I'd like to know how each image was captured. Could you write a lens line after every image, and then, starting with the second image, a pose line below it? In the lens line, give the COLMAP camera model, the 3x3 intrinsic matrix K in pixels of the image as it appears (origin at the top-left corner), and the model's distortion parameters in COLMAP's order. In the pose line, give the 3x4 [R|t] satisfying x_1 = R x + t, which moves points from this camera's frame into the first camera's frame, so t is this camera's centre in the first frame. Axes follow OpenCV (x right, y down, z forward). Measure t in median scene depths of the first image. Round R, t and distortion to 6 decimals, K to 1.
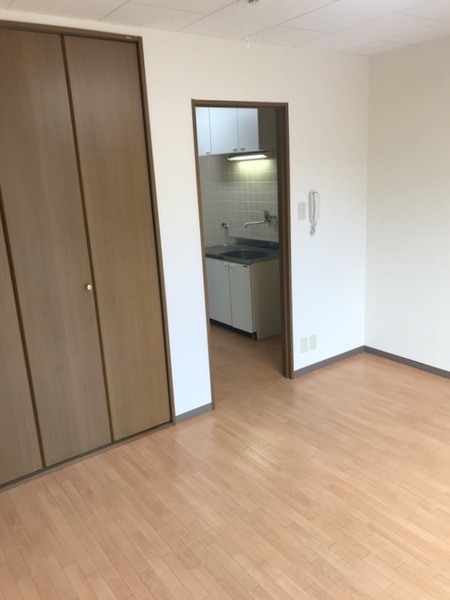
lens RADIAL K [[492.4, 0, 224.5], [0, 492.4, 300.9], [0, 0, 1]] dist [-0.003487, 0.001504]
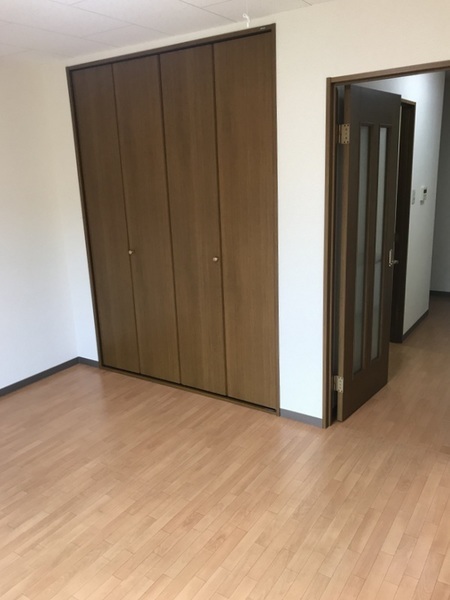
lens RADIAL K [[492.4, 0, 226.5], [0, 492.4, 300.5], [0, 0, 1]] dist [-0.003487, 0.001504]
pose [[0.355283, 0.286727, -0.889698, 0.869161], [-0.221825, 0.950467, 0.217730, -0.209694], [0.908057, 0.120002, 0.401287, 0.604069]]
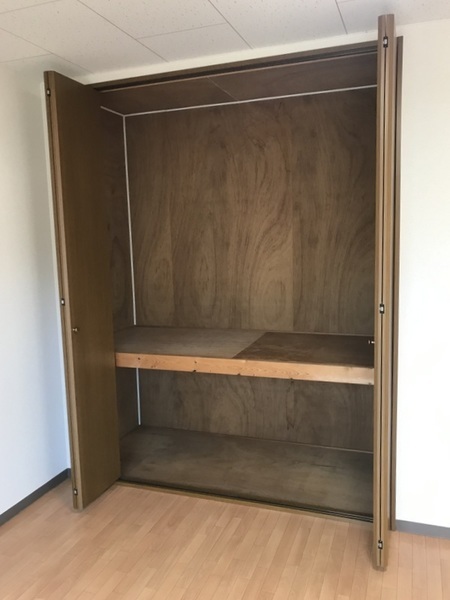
lens RADIAL K [[492.4, 0, 224.8], [0, 492.4, 301.6], [0, 0, 1]] dist [-0.003487, 0.001504]
pose [[0.559809, 0.144969, -0.815842, 0.414610], [-0.216538, 0.975958, 0.024837, -0.072318], [0.799828, 0.162757, 0.577741, 0.372283]]
